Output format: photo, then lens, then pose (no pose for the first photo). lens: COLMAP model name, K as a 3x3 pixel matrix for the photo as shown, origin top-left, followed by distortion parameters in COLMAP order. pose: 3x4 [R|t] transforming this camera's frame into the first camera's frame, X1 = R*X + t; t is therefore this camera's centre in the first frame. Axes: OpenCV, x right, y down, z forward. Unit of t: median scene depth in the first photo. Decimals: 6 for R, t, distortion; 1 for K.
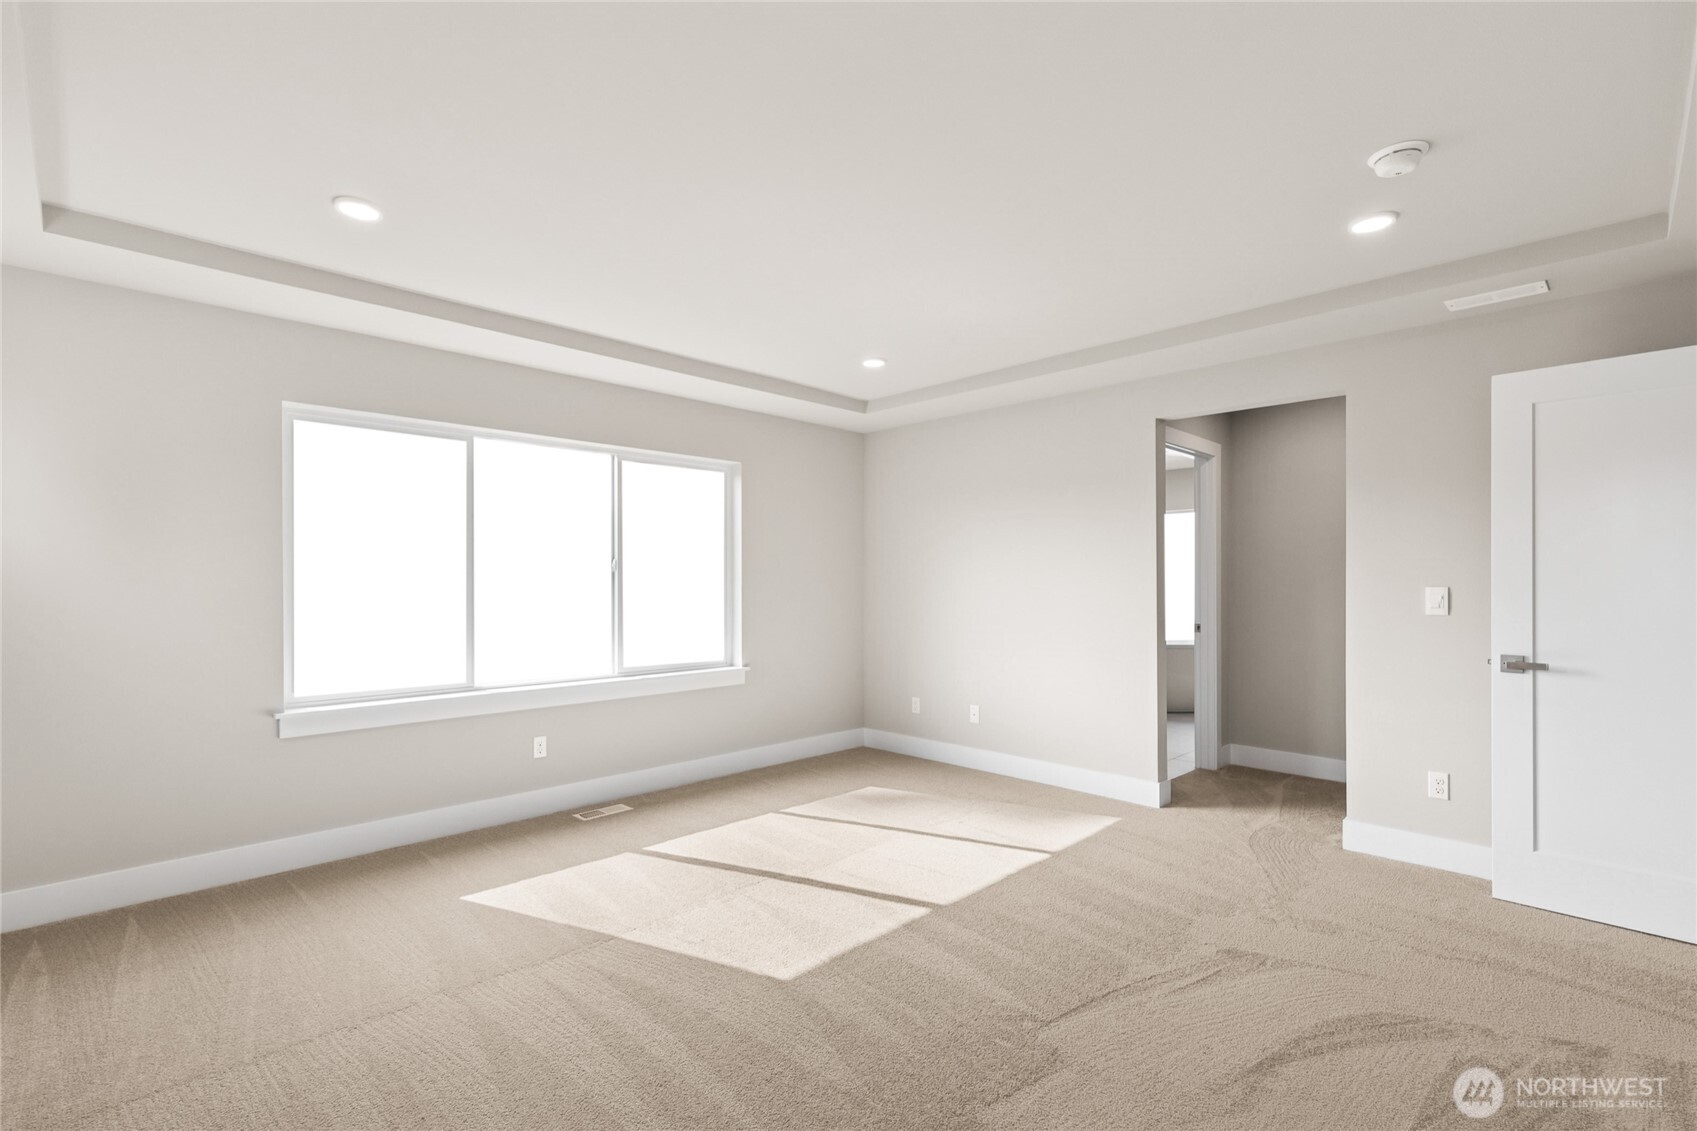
lens RADIAL K [[776.9, 0, 848.2], [0, 776.9, 574.2], [0, 0, 1]] dist [0.012906, 0.000135]
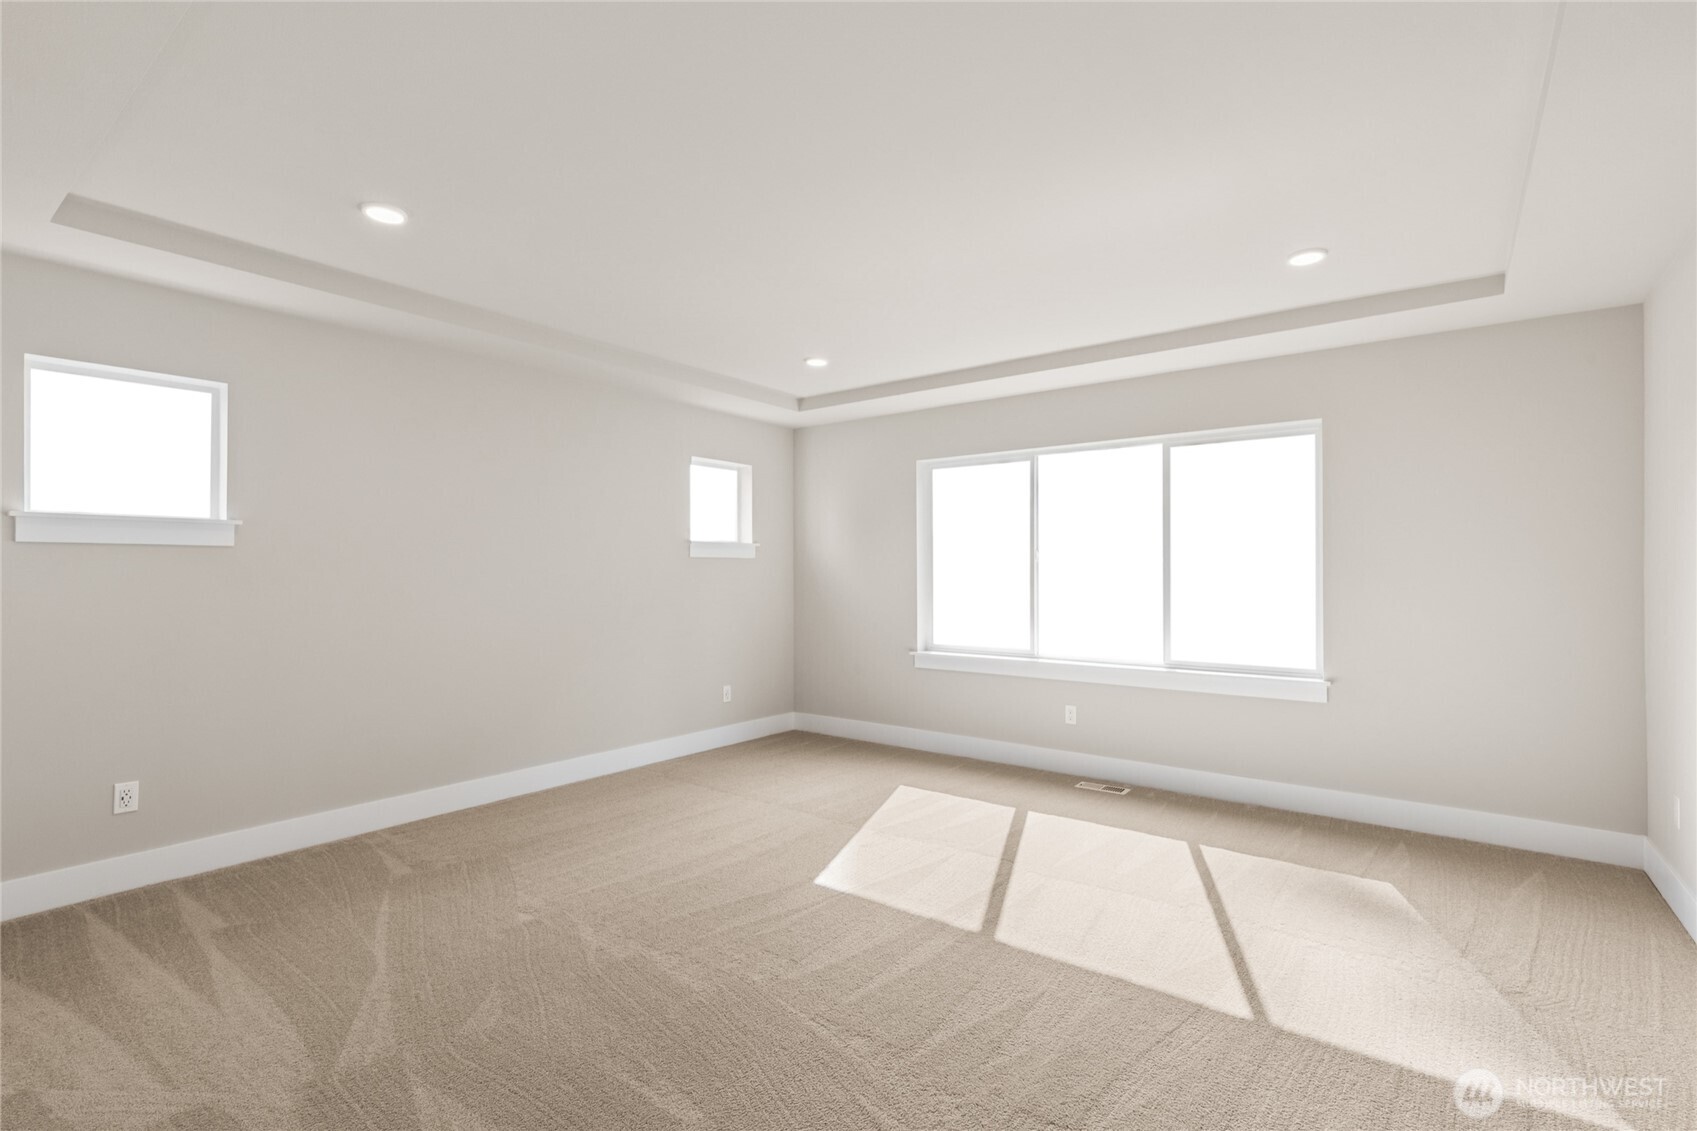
lens RADIAL K [[776.9, 0, 856.1], [0, 776.9, 566.3], [0, 0, 1]] dist [0.012906, 0.000135]
pose [[0.150719, -0.005518, -0.988561, 0.675971], [0.006550, 0.999968, -0.004583, 0.005477], [0.988555, -0.005785, 0.150750, 0.498641]]
